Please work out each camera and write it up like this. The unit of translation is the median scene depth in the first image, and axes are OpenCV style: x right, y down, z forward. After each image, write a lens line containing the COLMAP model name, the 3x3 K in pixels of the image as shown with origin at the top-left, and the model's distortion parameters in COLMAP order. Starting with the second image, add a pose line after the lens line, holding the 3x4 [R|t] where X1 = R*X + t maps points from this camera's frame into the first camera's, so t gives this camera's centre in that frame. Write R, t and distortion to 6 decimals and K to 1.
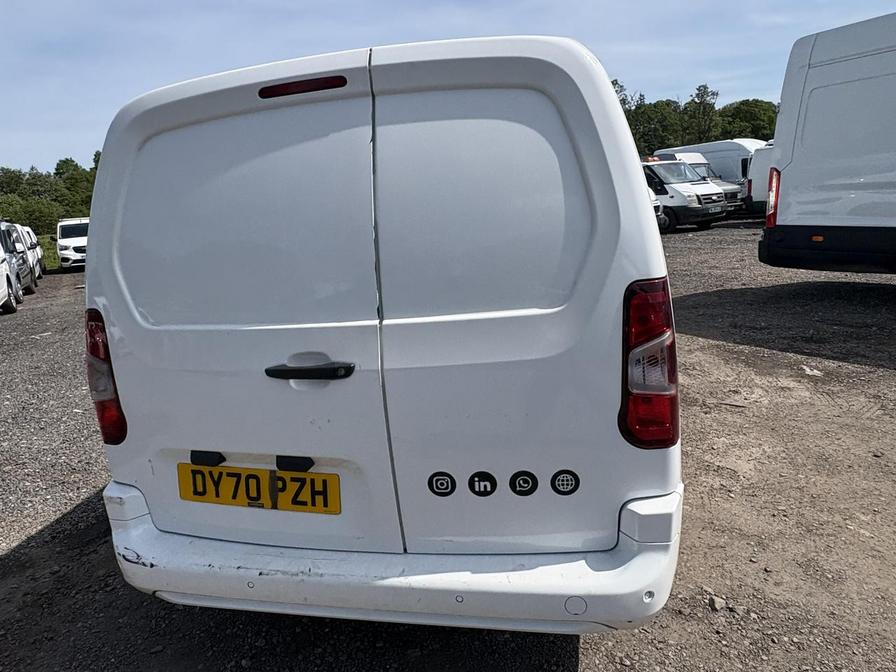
lens RADIAL K [[559.3, 0, 445.4], [0, 559.3, 342.2], [0, 0, 1]] dist [-0.000787, 0.005970]
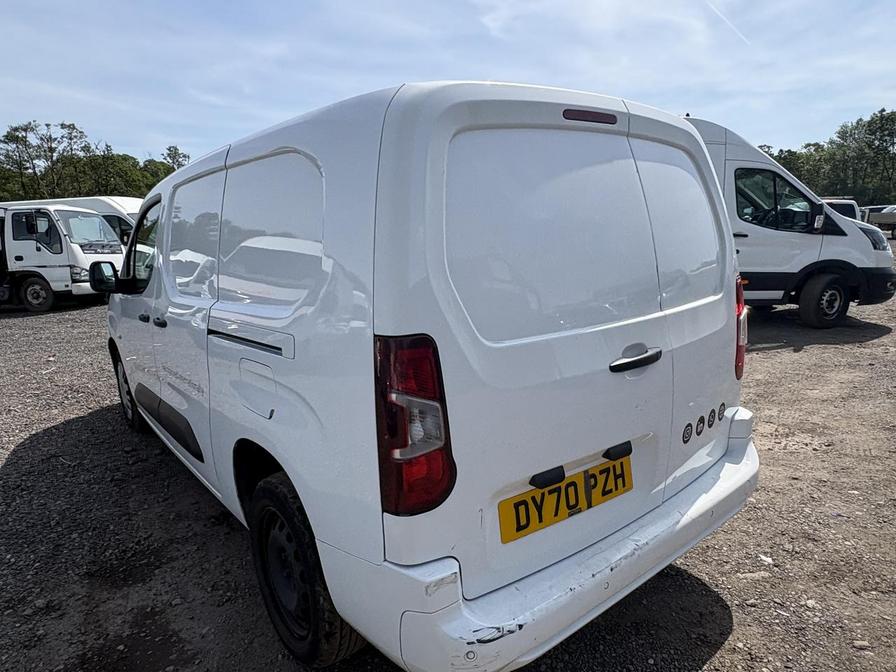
lens RADIAL K [[559.3, 0, 441.1], [0, 559.3, 343.1], [0, 0, 1]] dist [-0.000787, 0.005970]
pose [[0.648046, -0.098911, 0.755151, -0.189351], [0.171219, 0.985070, -0.017909, -0.004381], [-0.742105, 0.140902, 0.655306, 0.075351]]
